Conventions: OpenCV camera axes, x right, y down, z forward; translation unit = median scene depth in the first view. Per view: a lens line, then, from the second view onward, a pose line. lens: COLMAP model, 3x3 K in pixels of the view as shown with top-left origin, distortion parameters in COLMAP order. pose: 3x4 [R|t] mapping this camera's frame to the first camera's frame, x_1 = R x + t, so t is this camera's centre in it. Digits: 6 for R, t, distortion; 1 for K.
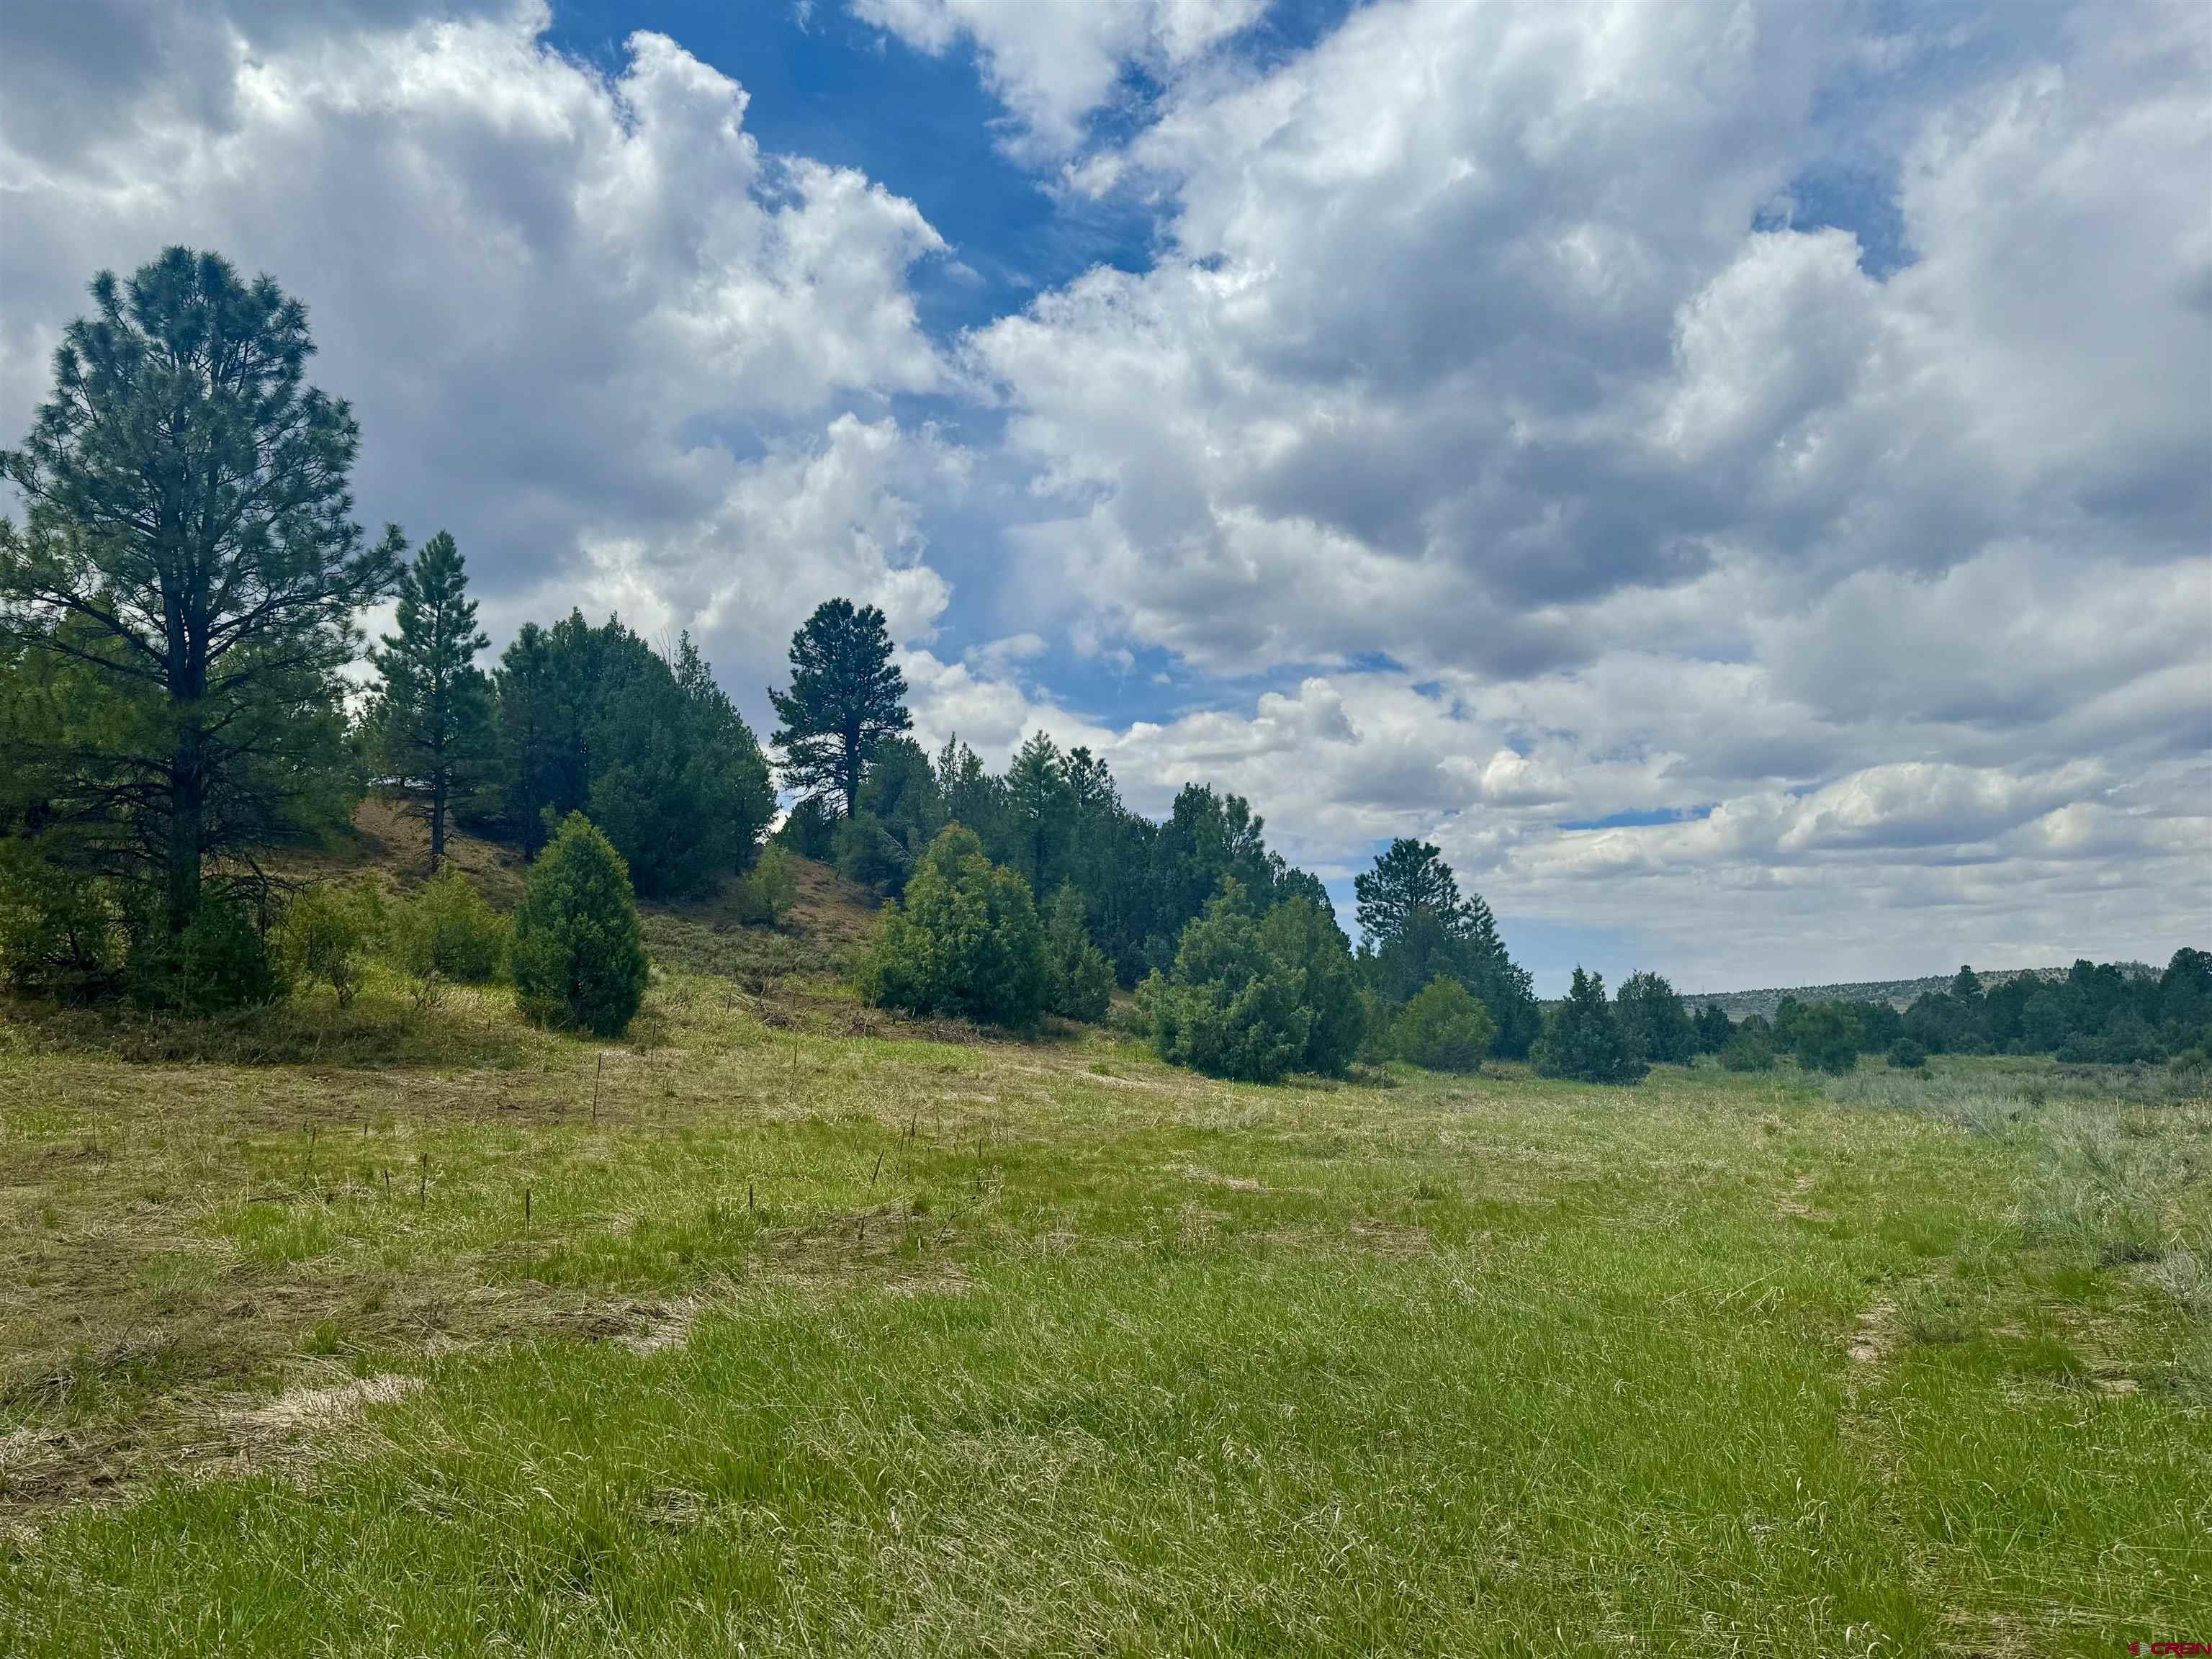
lens RADIAL K [[1688.1, 0, 1107.8], [0, 1688.1, 829.8], [0, 0, 1]] dist [0.057595, 0.000214]
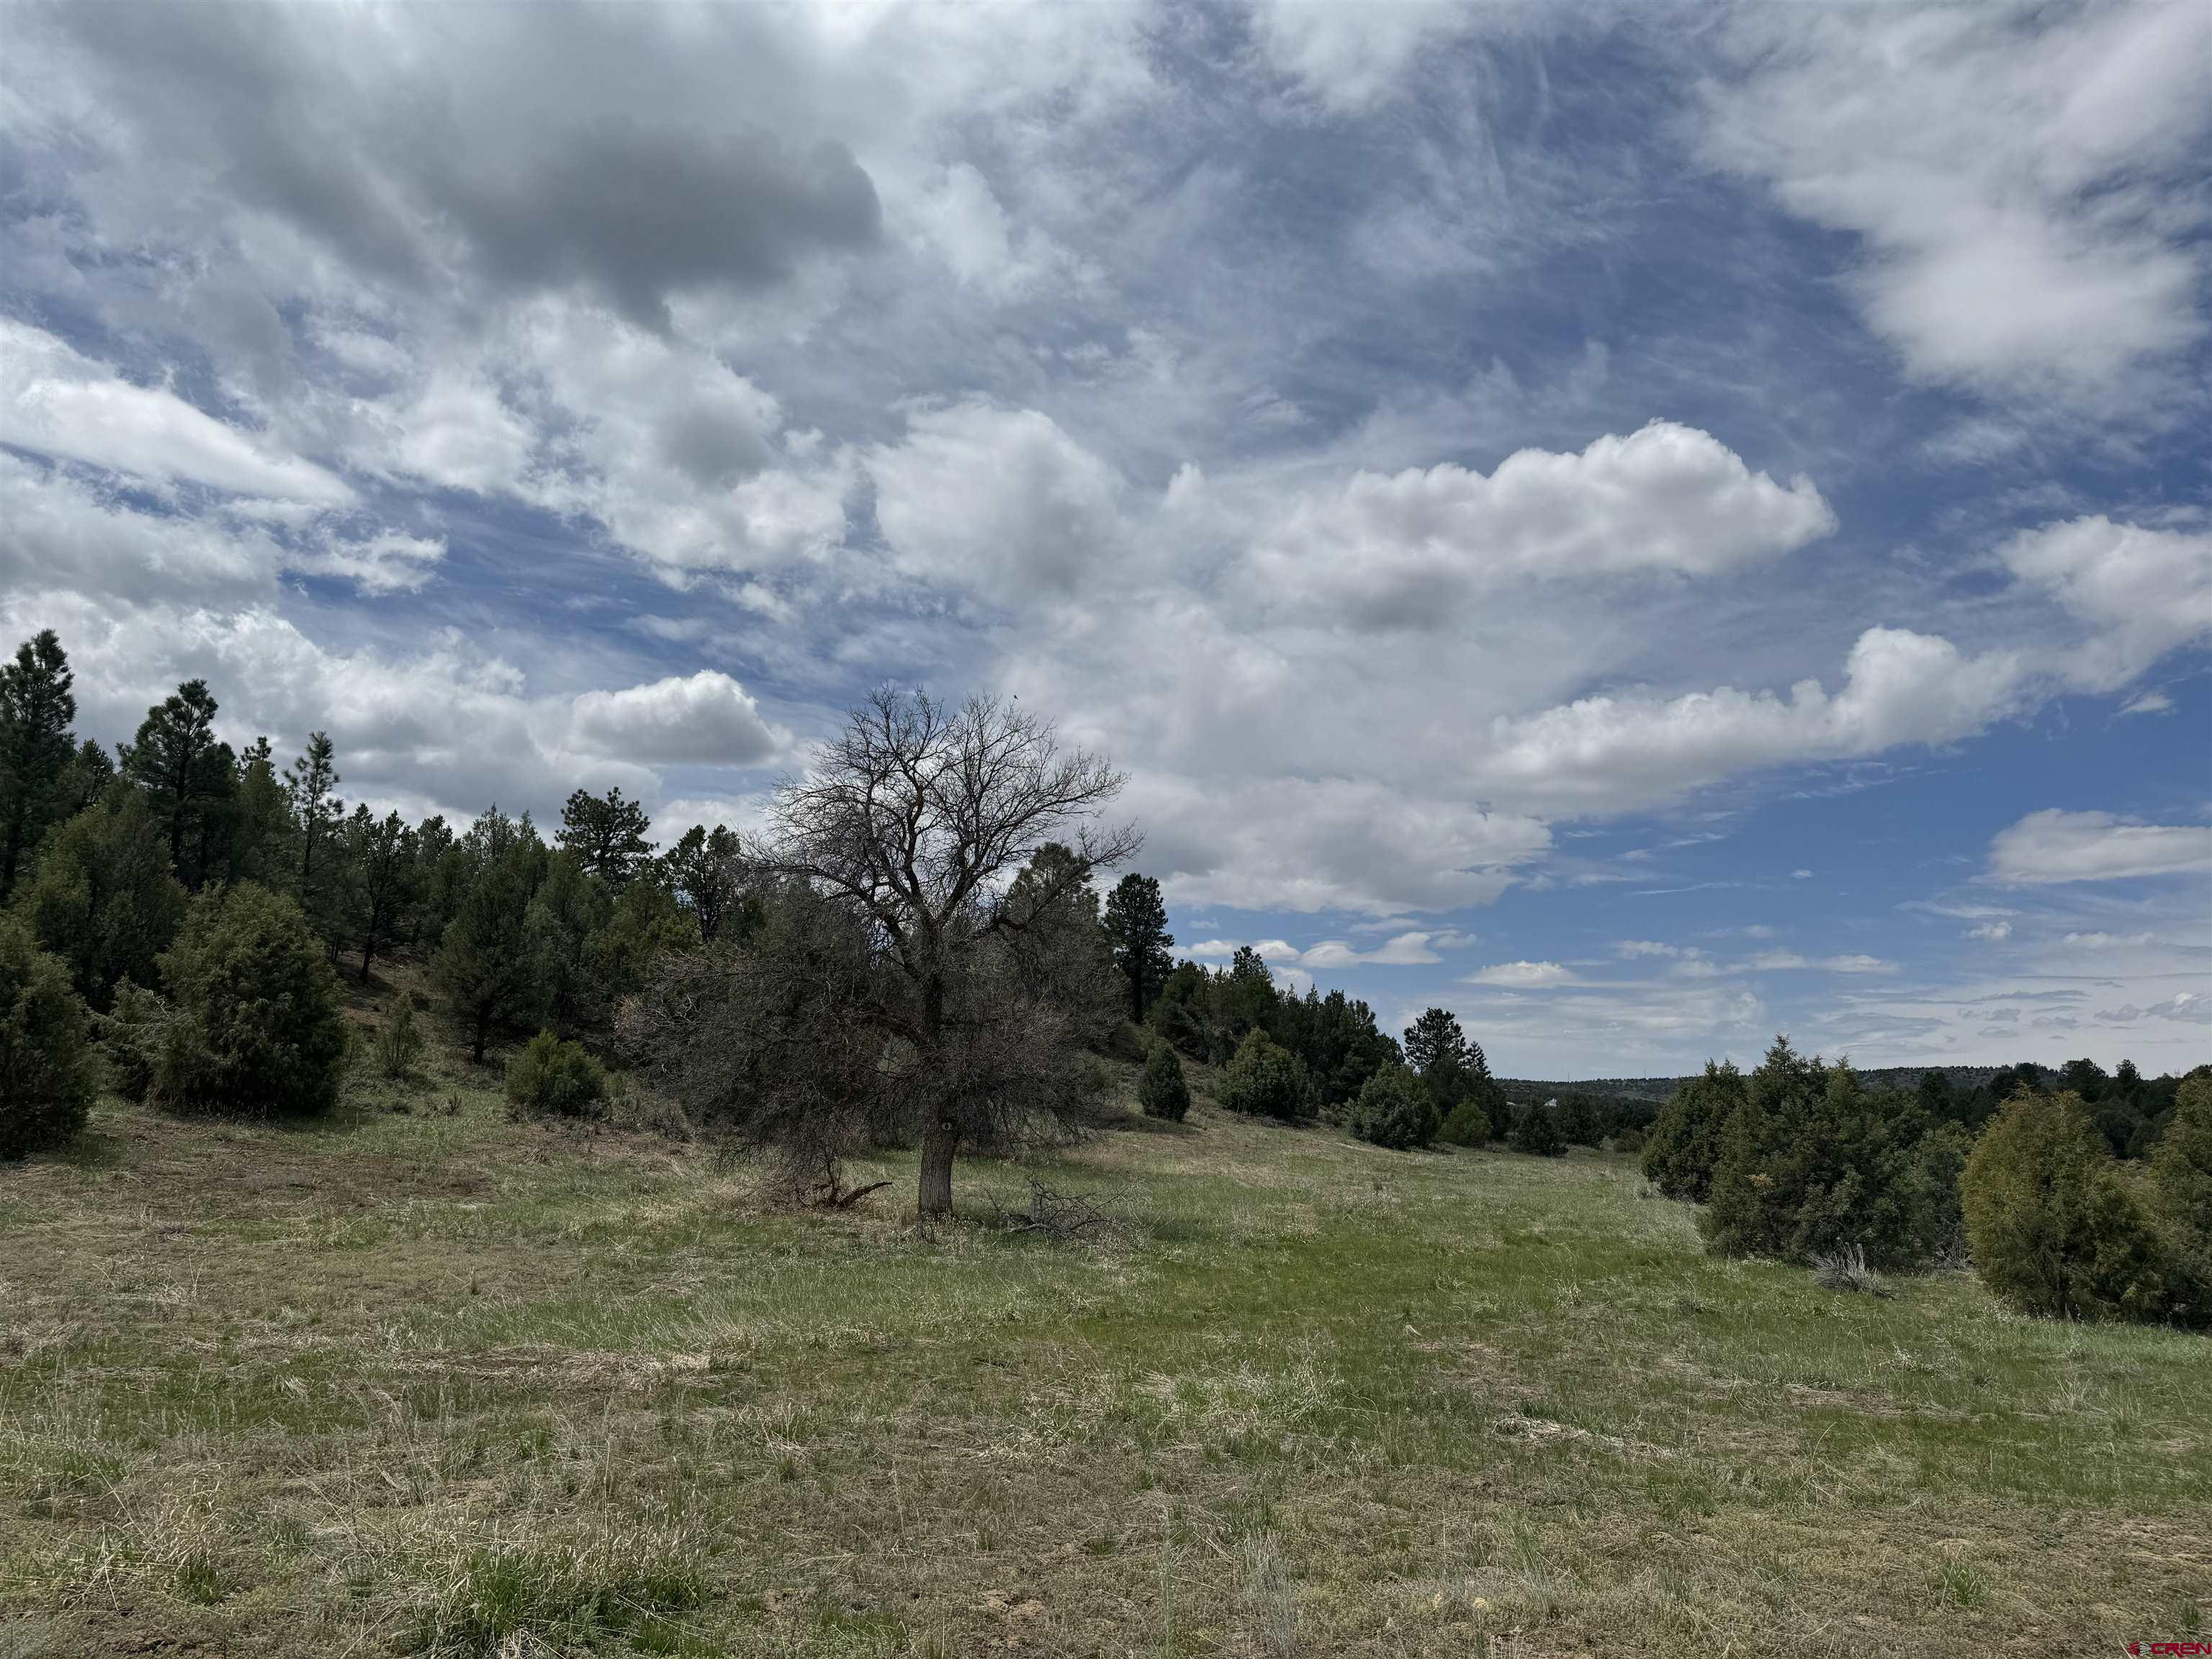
lens RADIAL K [[1532.0, 0, 1106.0], [0, 1532.0, 829.5], [0, 0, 1]] dist [0.066283, -0.092229]
pose [[0.999181, 0.040363, -0.002926, -0.226598], [-0.040458, 0.997938, -0.049833, -0.119183], [0.000908, 0.049911, 0.998753, -0.806112]]
